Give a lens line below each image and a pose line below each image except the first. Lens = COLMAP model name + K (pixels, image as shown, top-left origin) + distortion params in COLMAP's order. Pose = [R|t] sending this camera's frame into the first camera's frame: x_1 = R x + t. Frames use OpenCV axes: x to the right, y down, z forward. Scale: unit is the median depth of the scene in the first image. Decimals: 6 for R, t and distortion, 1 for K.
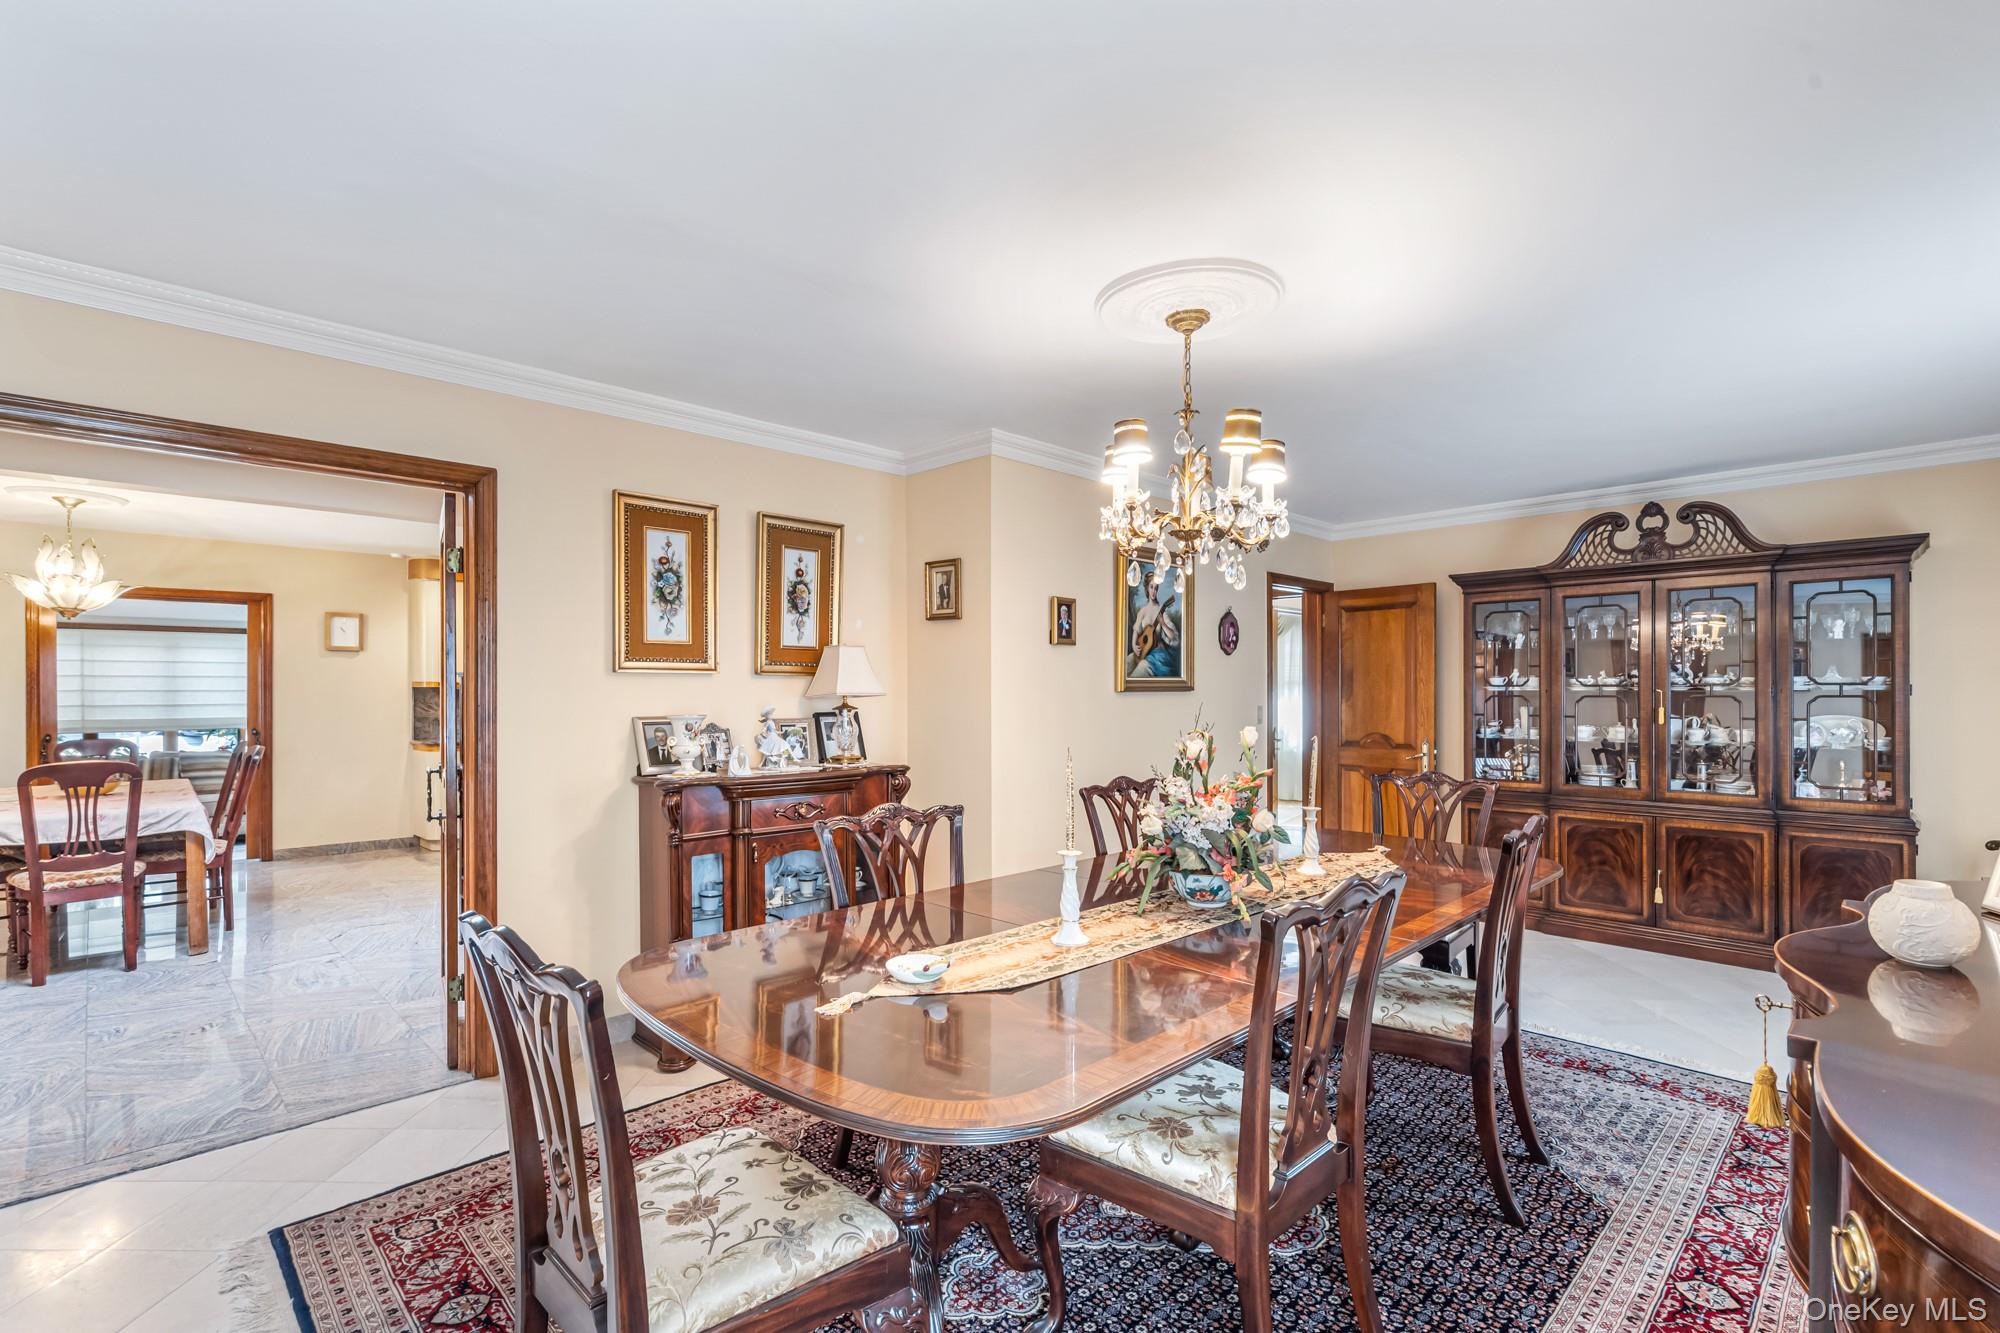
lens RADIAL K [[913.3, 0, 1005.3], [0, 913.3, 694.6], [0, 0, 1]] dist [-0.004282, 0.001644]
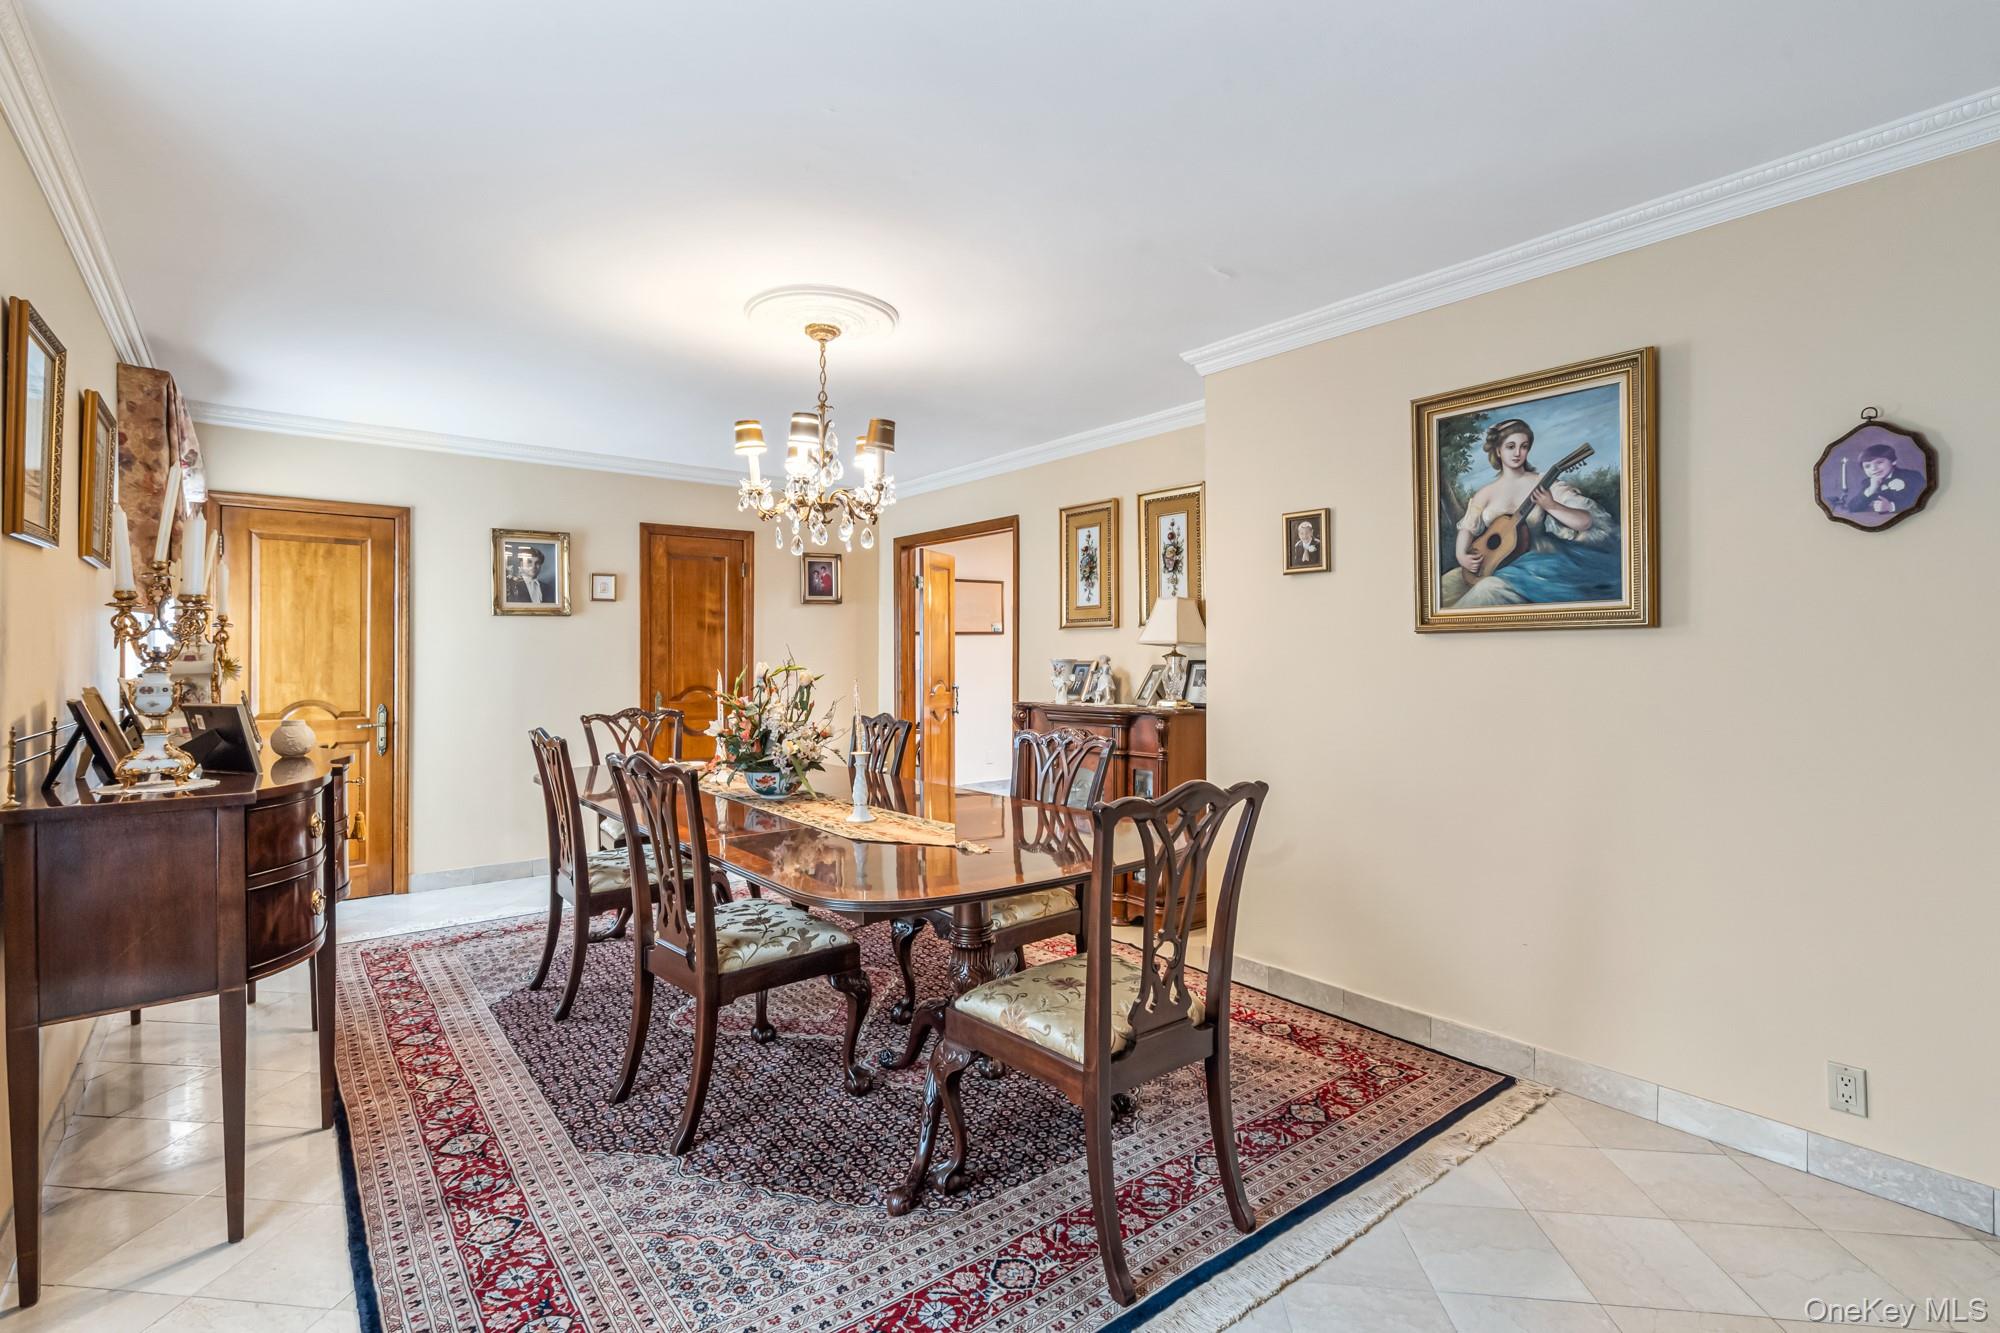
lens RADIAL K [[913.3, 0, 981.8], [0, 913.3, 666.5], [0, 0, 1]] dist [-0.004282, 0.001644]
pose [[-0.115032, 0.012785, -0.993280, 1.020067], [-0.000202, 0.999917, 0.012894, 0.015485], [0.993362, 0.001684, -0.115020, 0.989321]]
